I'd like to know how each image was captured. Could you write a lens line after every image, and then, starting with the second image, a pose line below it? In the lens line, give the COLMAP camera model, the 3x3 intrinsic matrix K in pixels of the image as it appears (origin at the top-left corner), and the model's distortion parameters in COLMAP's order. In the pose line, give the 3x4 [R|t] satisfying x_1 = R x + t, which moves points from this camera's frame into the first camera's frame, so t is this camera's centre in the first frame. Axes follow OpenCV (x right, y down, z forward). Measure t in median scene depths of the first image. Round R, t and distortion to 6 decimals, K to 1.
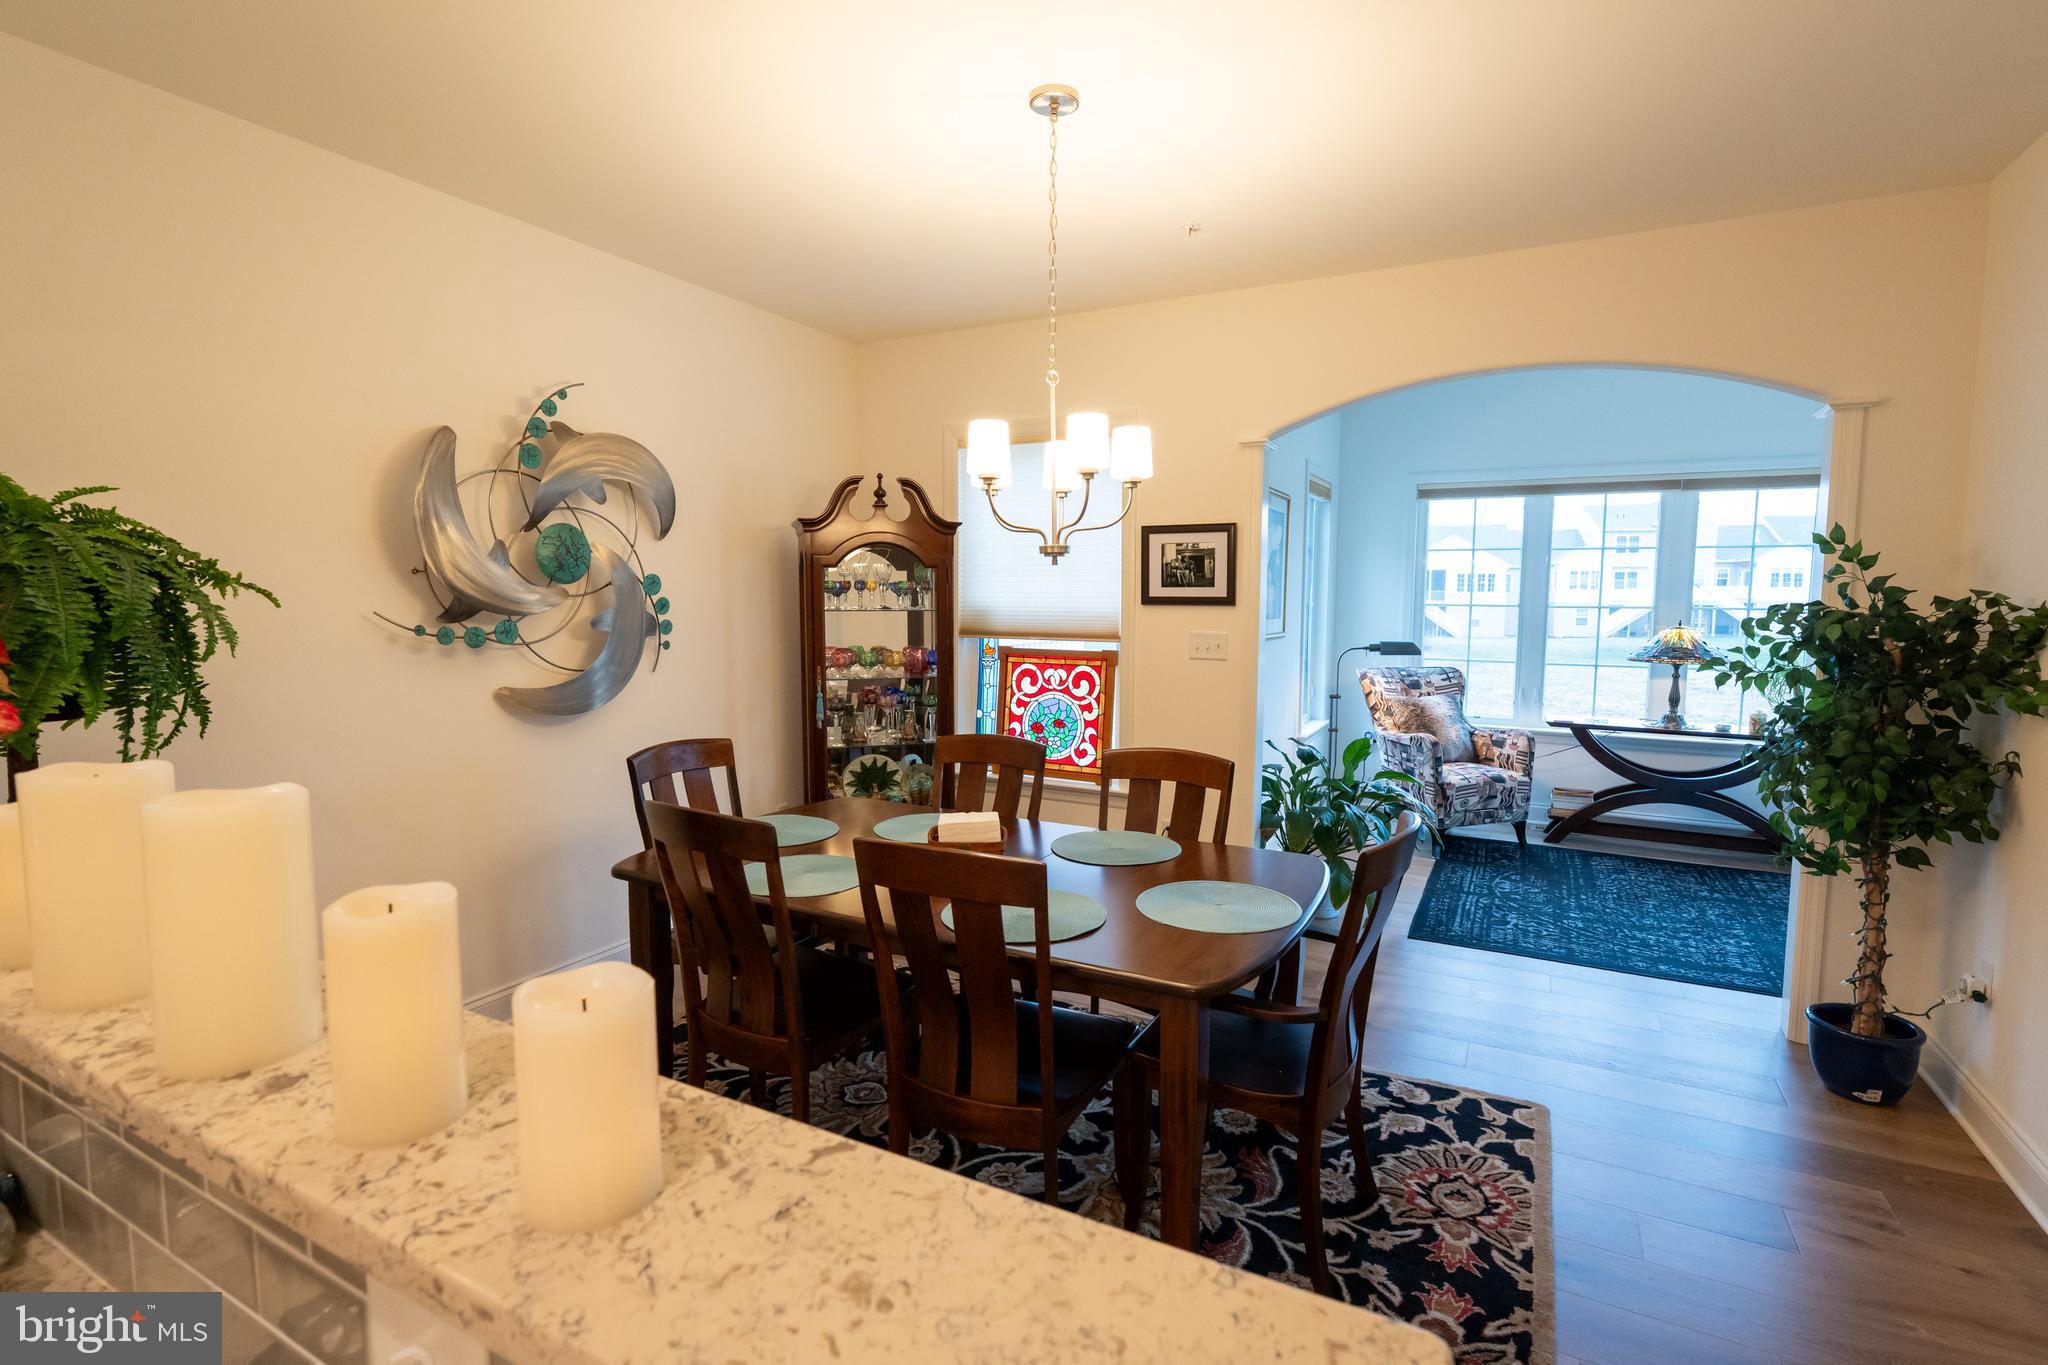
lens RADIAL K [[958.4, 0, 1027.0], [0, 958.4, 685.1], [0, 0, 1]] dist [-0.002371, -0.000011]
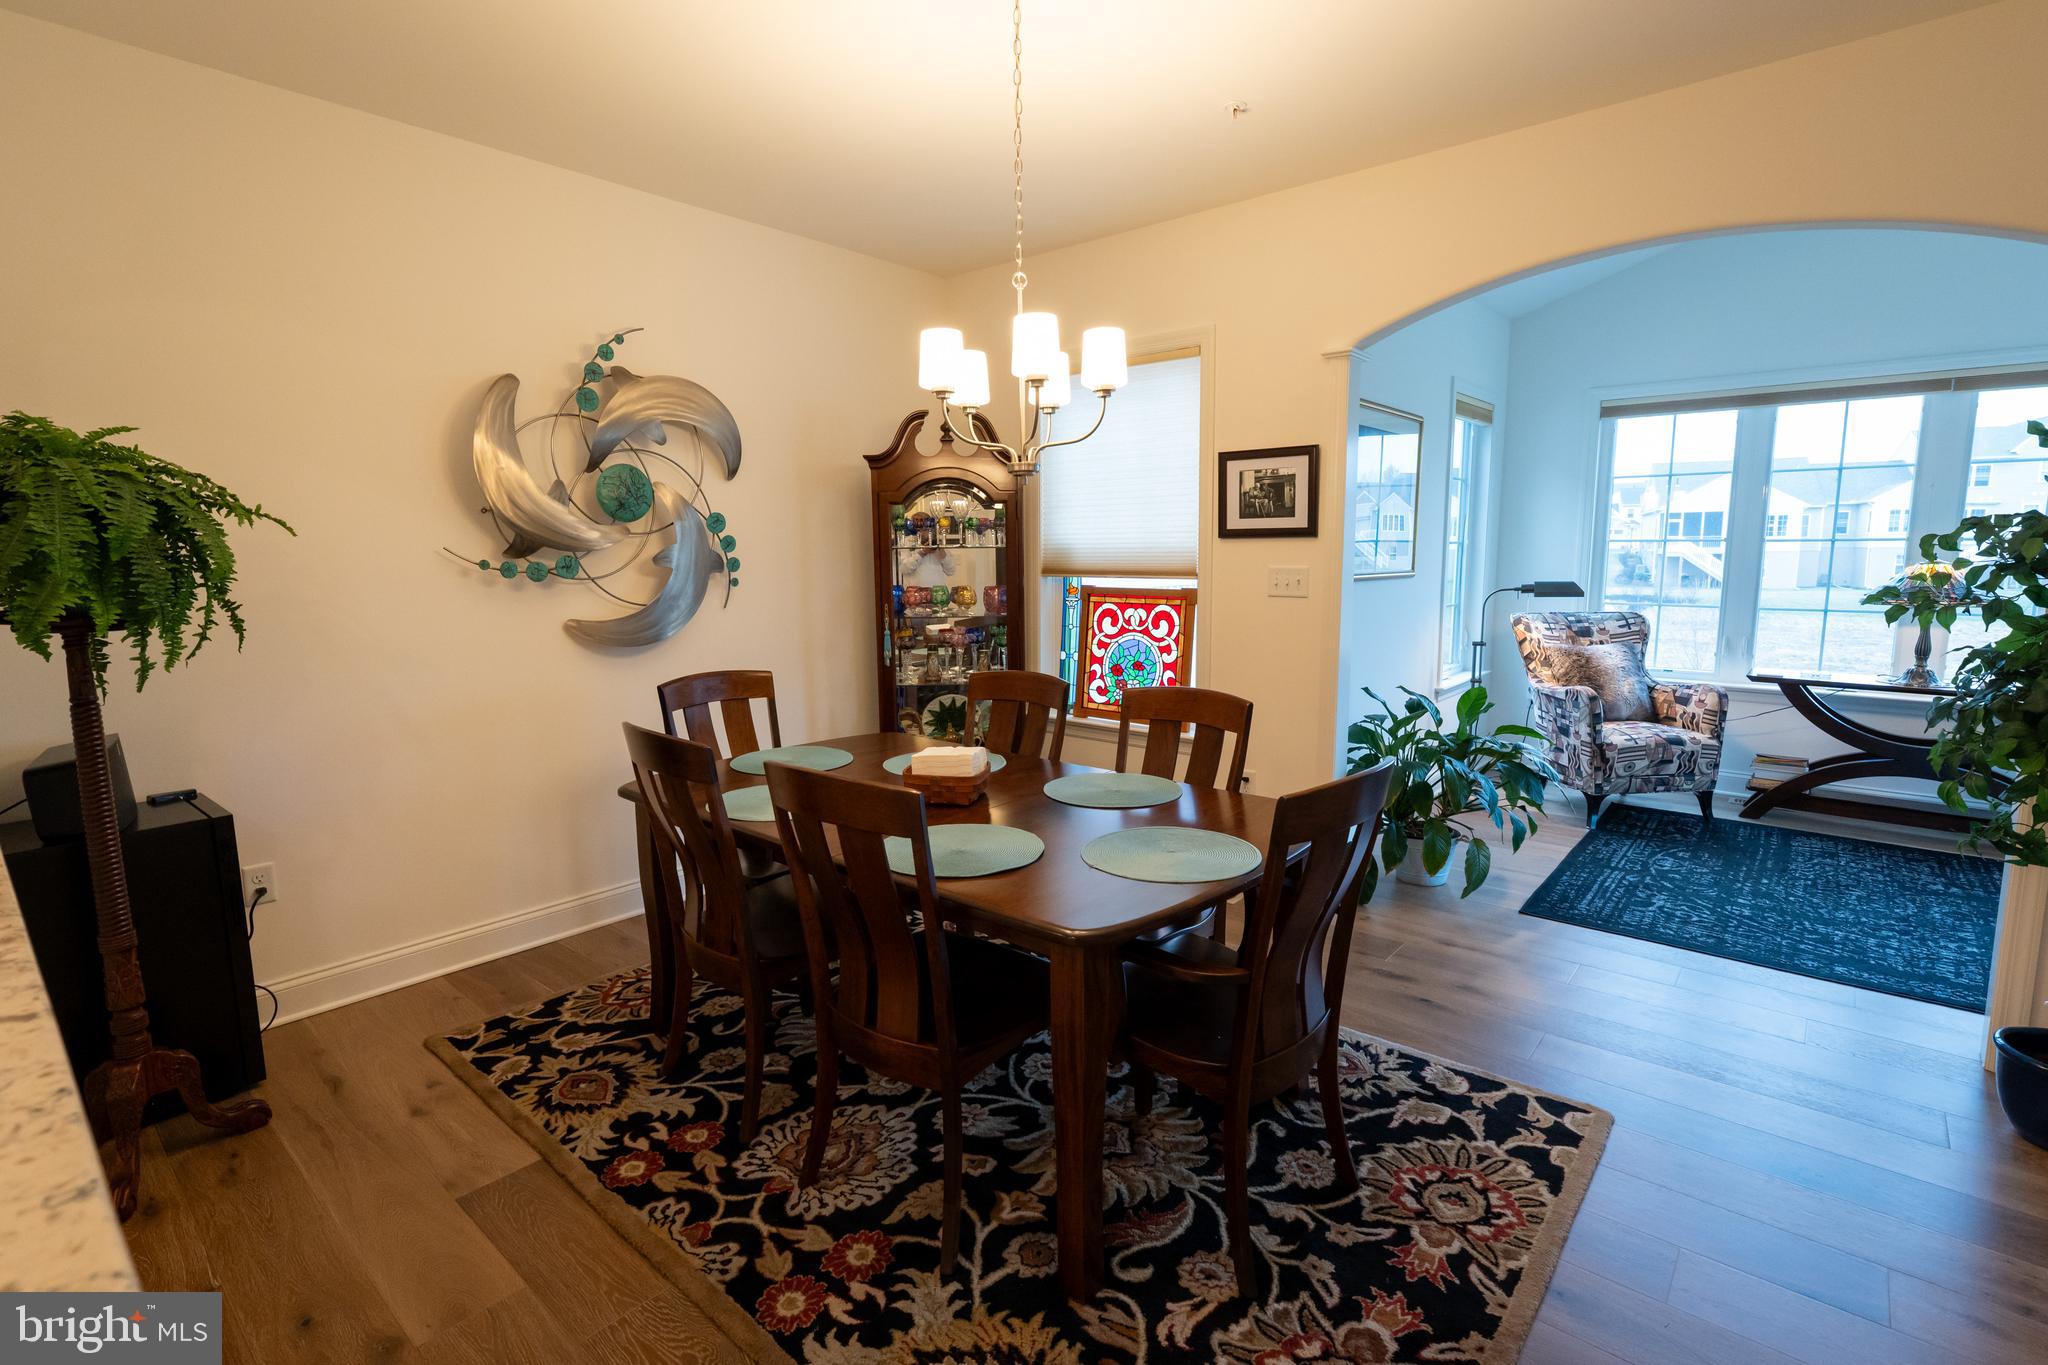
lens RADIAL K [[959.8, 0, 1024.0], [0, 959.8, 682.5], [0, 0, 1]] dist [-0.002161, 0.000732]
pose [[0.975866, 0.018505, -0.217586, 0.162890], [-0.008729, 0.998912, 0.045807, 0.017165], [0.218197, -0.042802, 0.974966, 0.053367]]
